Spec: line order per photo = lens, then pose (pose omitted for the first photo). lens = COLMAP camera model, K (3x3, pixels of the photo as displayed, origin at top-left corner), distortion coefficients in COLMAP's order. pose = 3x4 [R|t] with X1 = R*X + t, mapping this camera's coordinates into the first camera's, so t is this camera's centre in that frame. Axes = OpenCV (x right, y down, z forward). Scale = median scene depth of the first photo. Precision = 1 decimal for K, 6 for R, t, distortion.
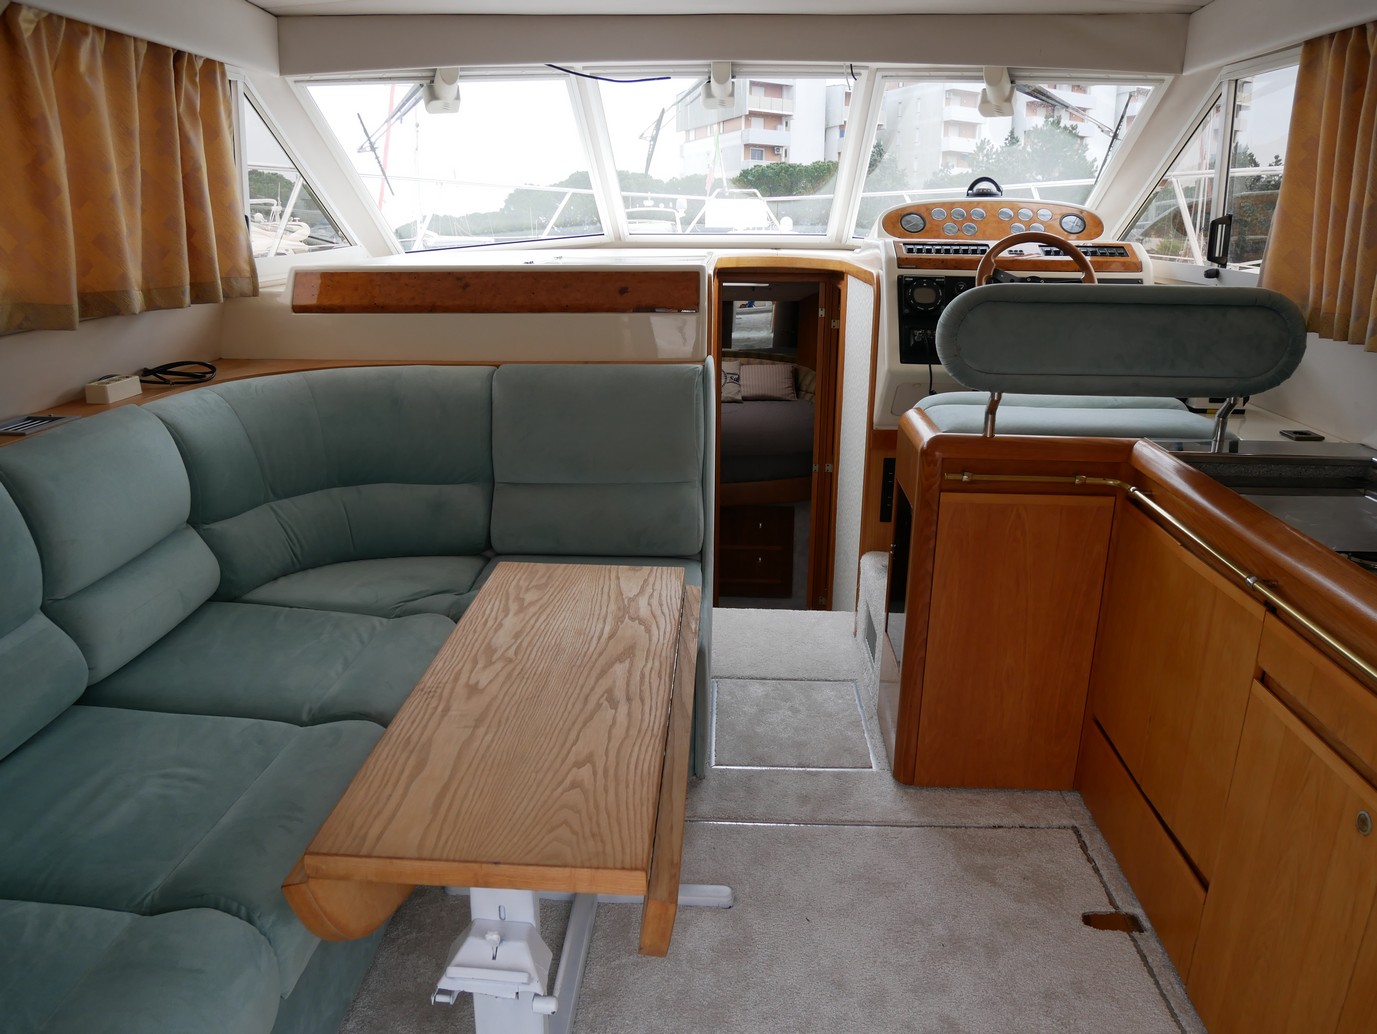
lens RADIAL K [[990.5, 0, 687.4], [0, 990.5, 518.5], [0, 0, 1]] dist [-0.075910, 0.034037]
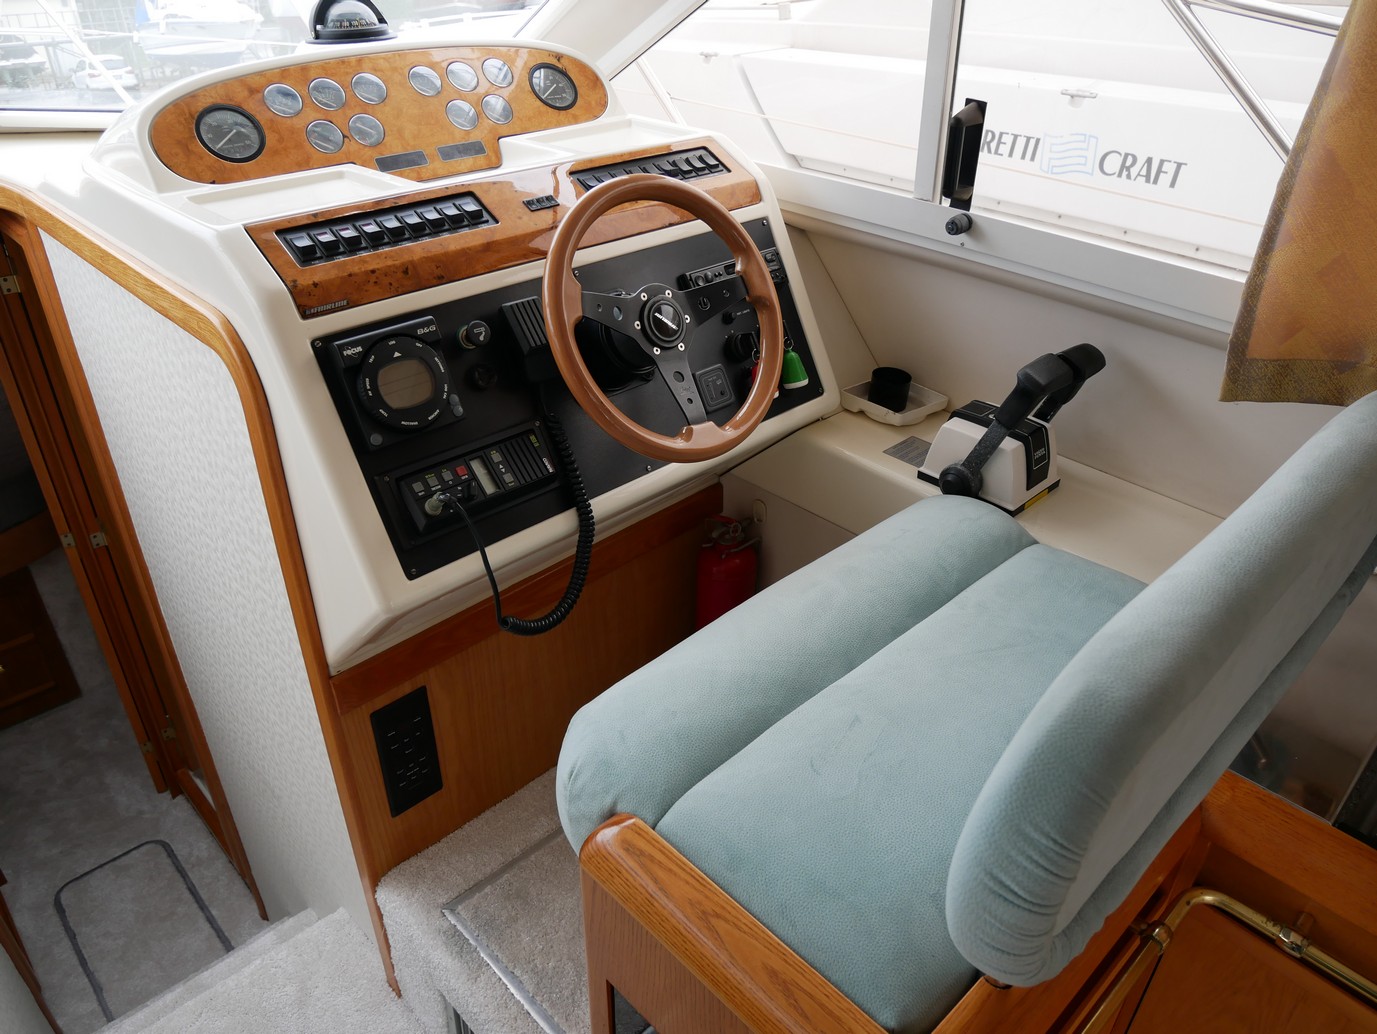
lens RADIAL K [[990.5, 0, 688.1], [0, 990.5, 514.7], [0, 0, 1]] dist [-0.075910, 0.034037]
pose [[0.681218, -0.380888, 0.625193, 0.069176], [0.207786, 0.919471, 0.333764, -0.324515], [-0.701974, -0.097460, 0.705503, 0.747430]]
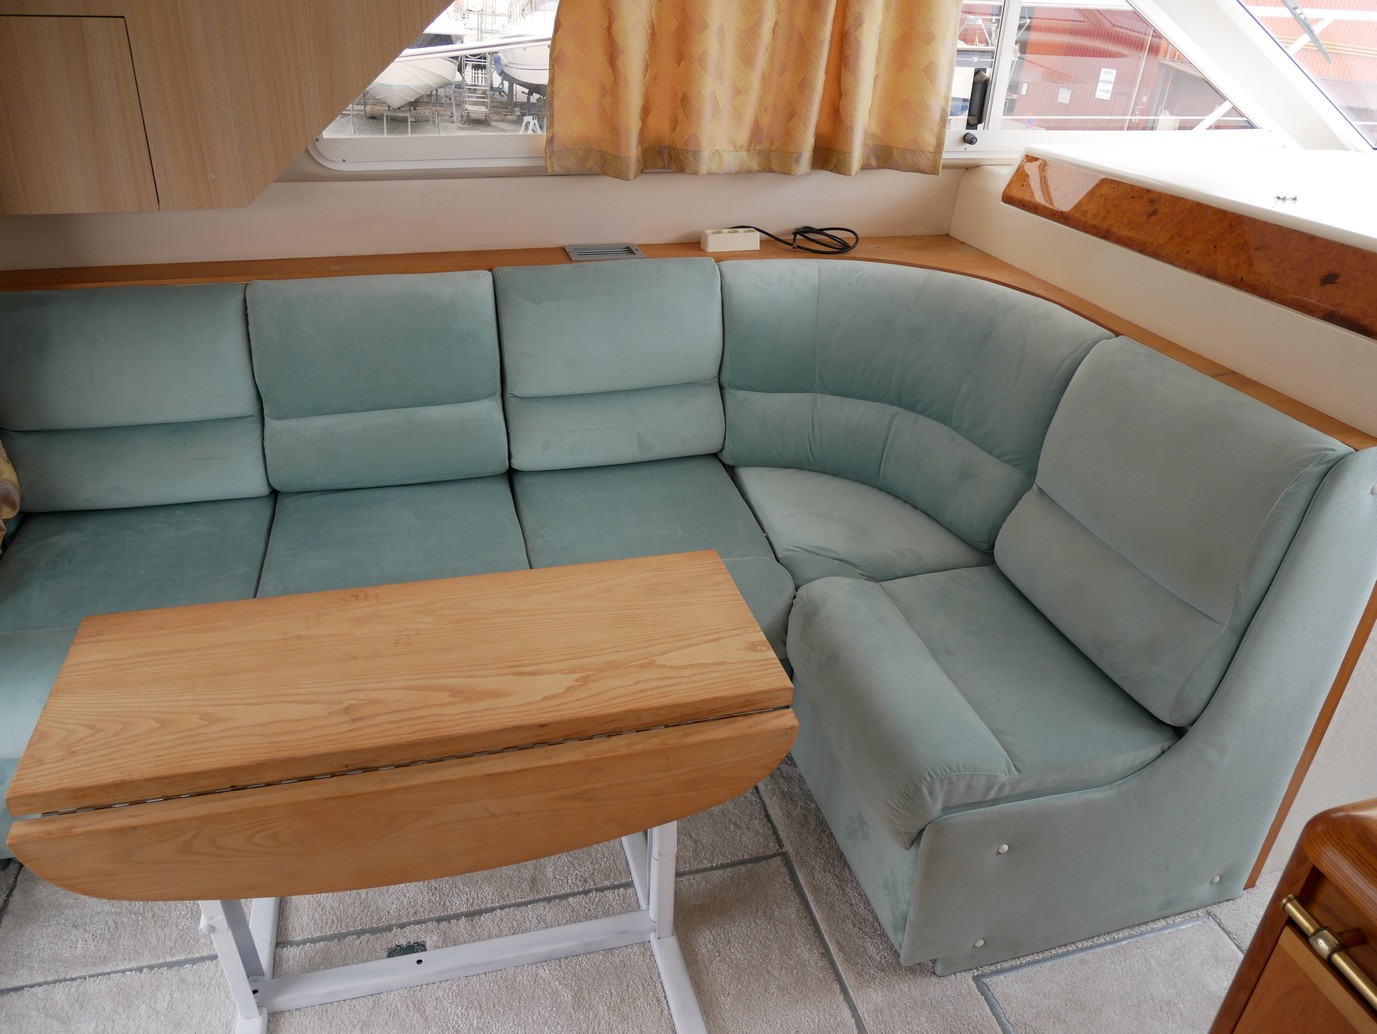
lens RADIAL K [[990.5, 0, 690.2], [0, 990.5, 516.7], [0, 0, 1]] dist [-0.075910, 0.034037]
pose [[0.302783, 0.454766, -0.837562, 0.393719], [-0.303584, 0.879059, 0.367550, -0.225318], [0.903415, 0.142982, 0.404224, 0.510577]]
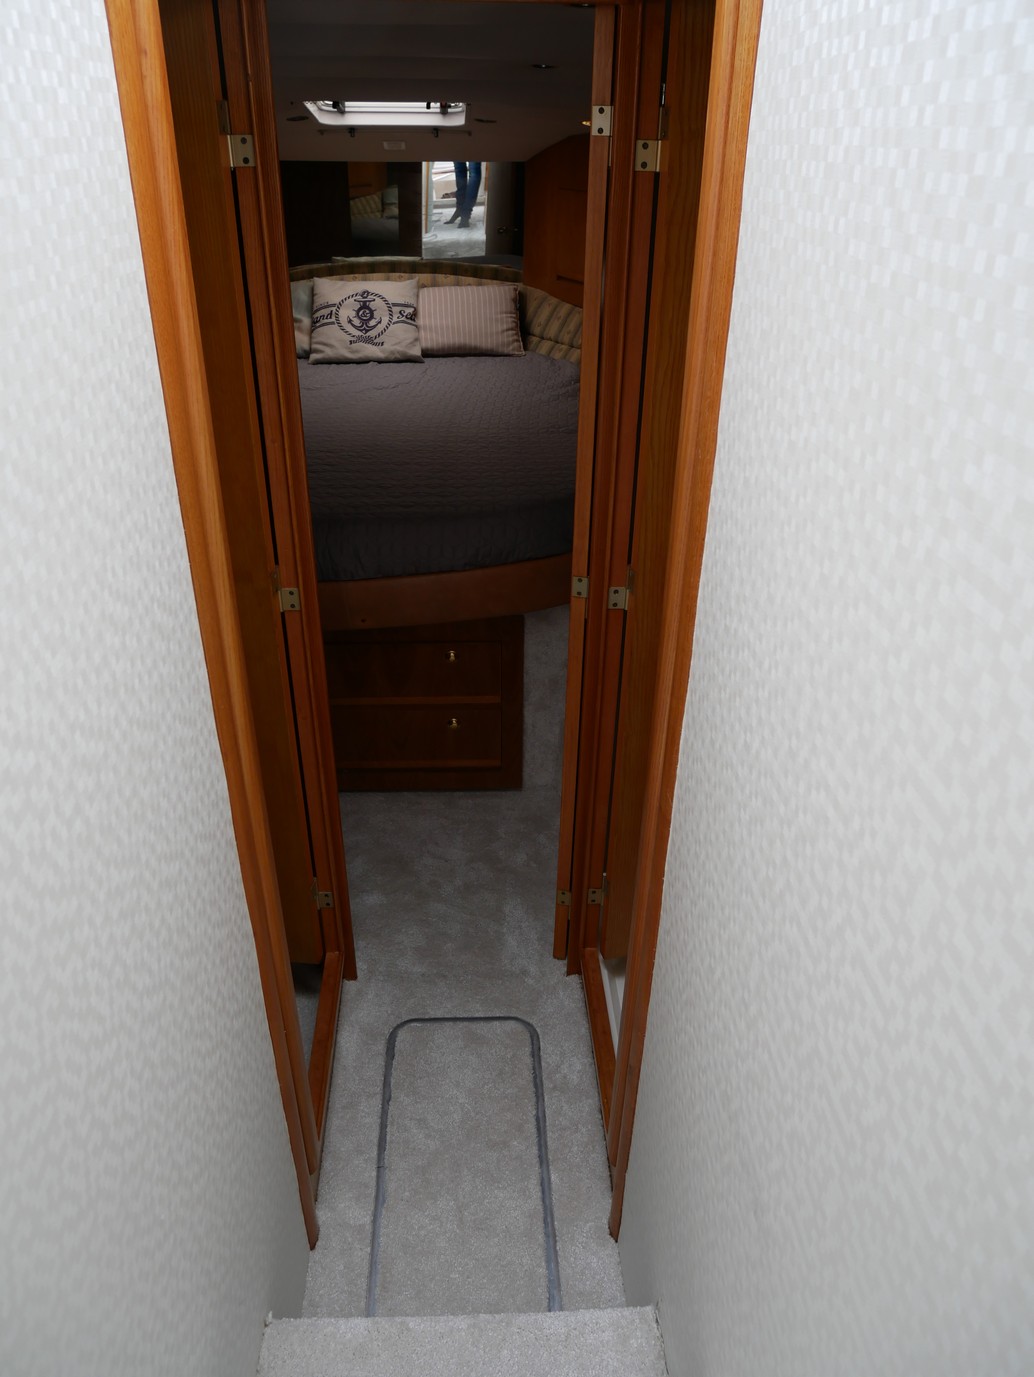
lens RADIAL K [[990.5, 0, 520.1], [0, 990.5, 683.2], [0, 0, 1]] dist [-0.075910, 0.034037]
pose [[0.994254, -0.044554, 0.097338, 0.133345], [0.020528, 0.971751, 0.235115, -0.198215], [-0.105063, -0.231766, 0.967081, 1.215722]]
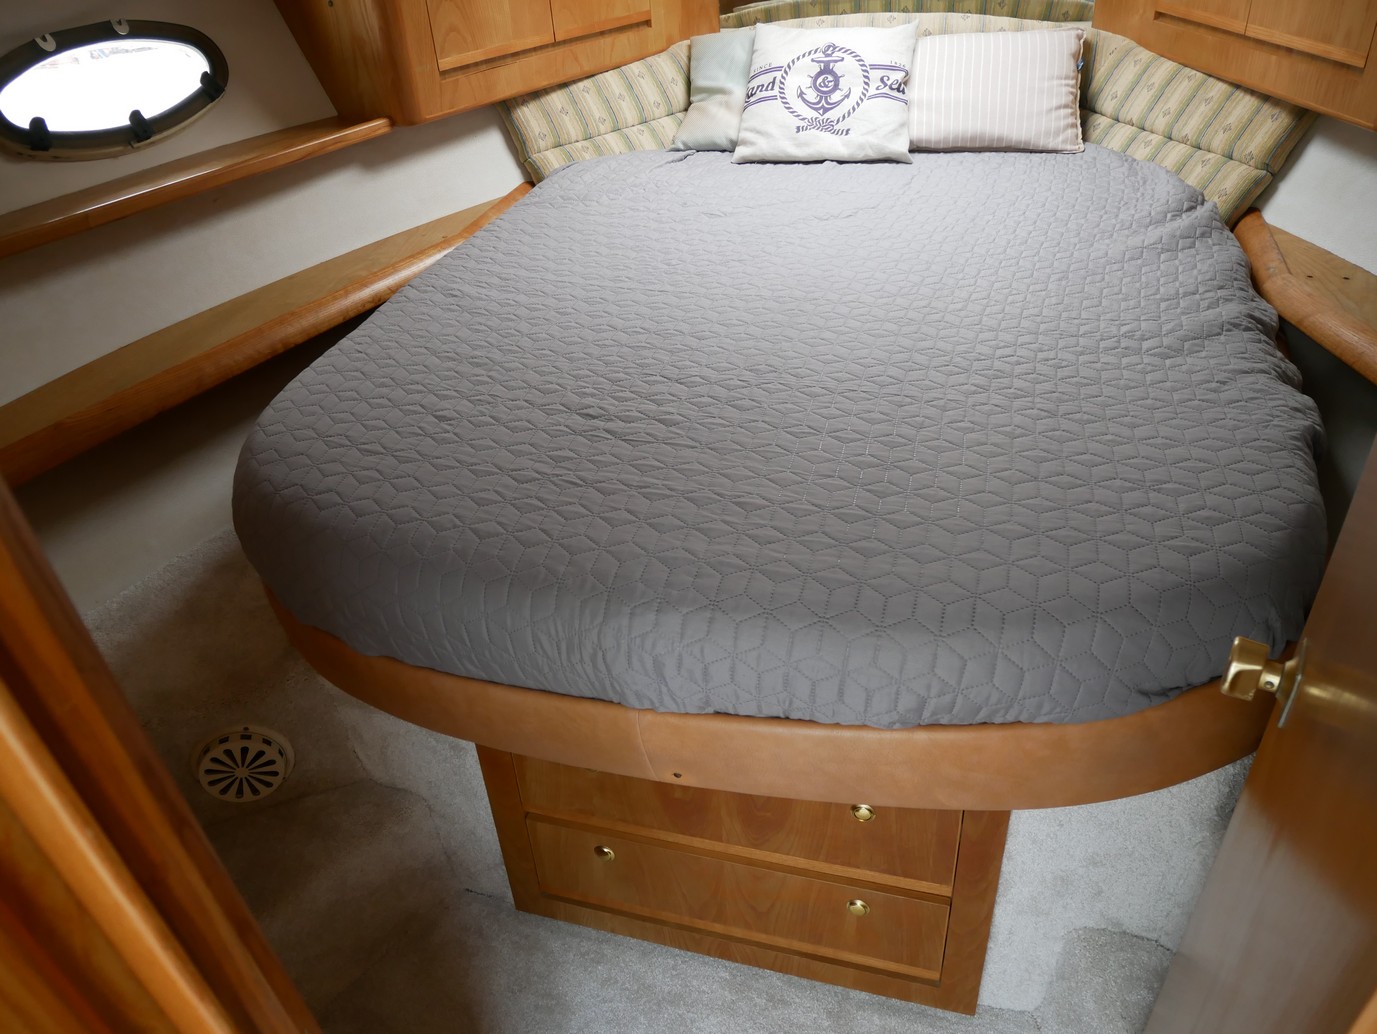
lens RADIAL K [[990.5, 0, 691.5], [0, 990.5, 511.4], [0, 0, 1]] dist [-0.075910, 0.034037]
pose [[0.971835, 0.067926, -0.225662, 0.182855], [0.007458, 0.948216, 0.317540, -0.304573], [0.235545, -0.310279, 0.921002, 1.773858]]
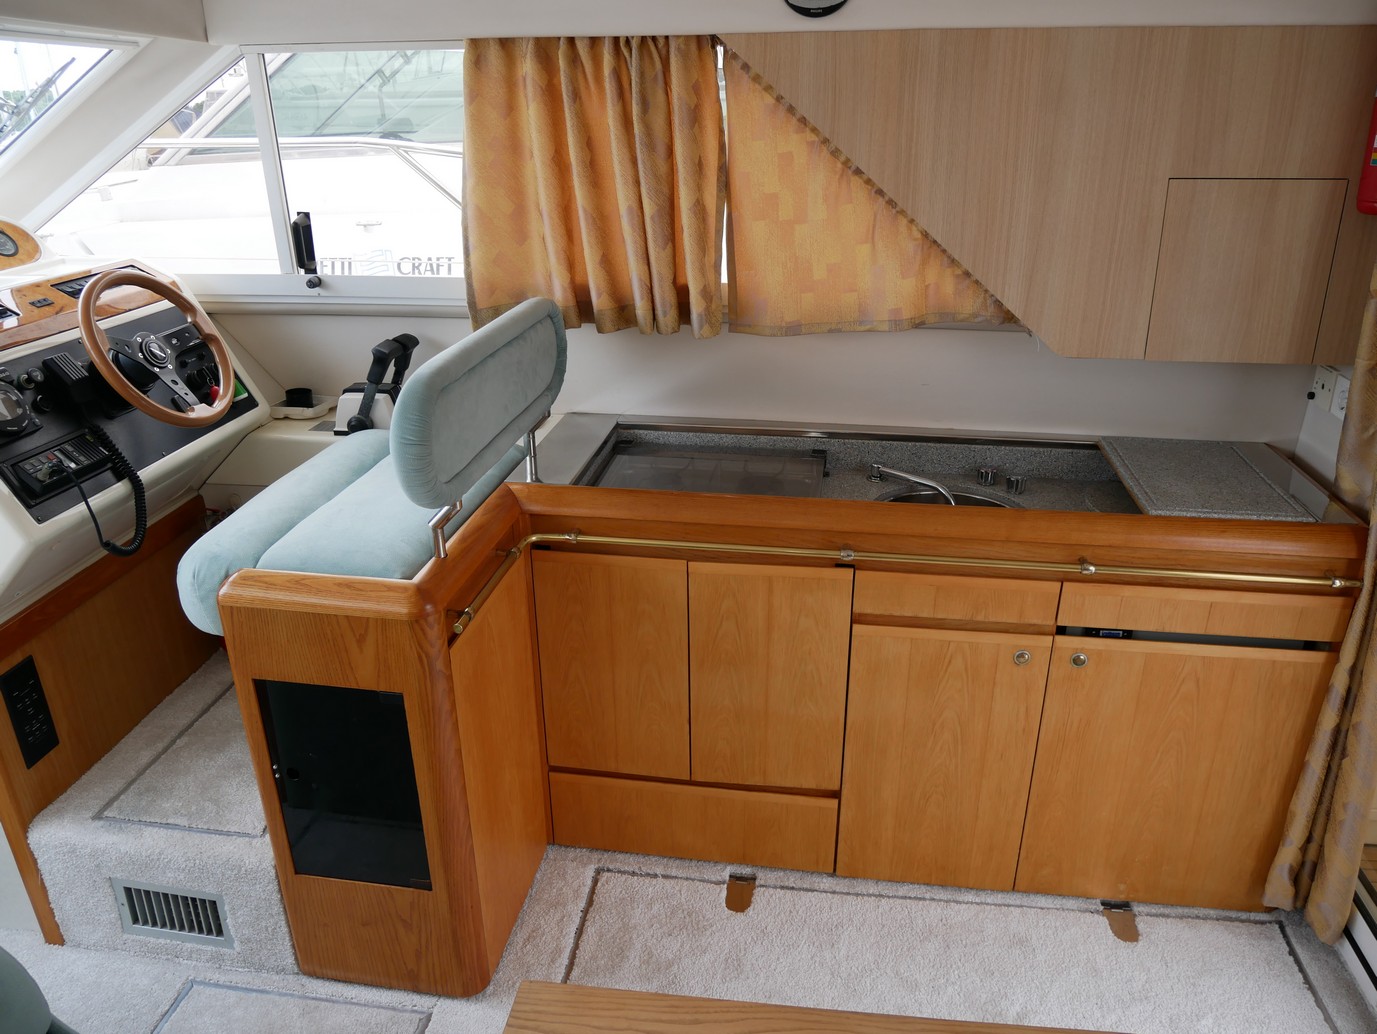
lens RADIAL K [[990.5, 0, 686.4], [0, 990.5, 516.8], [0, 0, 1]] dist [-0.075910, 0.034037]
pose [[0.094196, -0.394178, 0.914194, -0.318276], [0.301167, 0.886534, 0.351221, -0.282529], [-0.948907, 0.242242, 0.202221, 0.576651]]
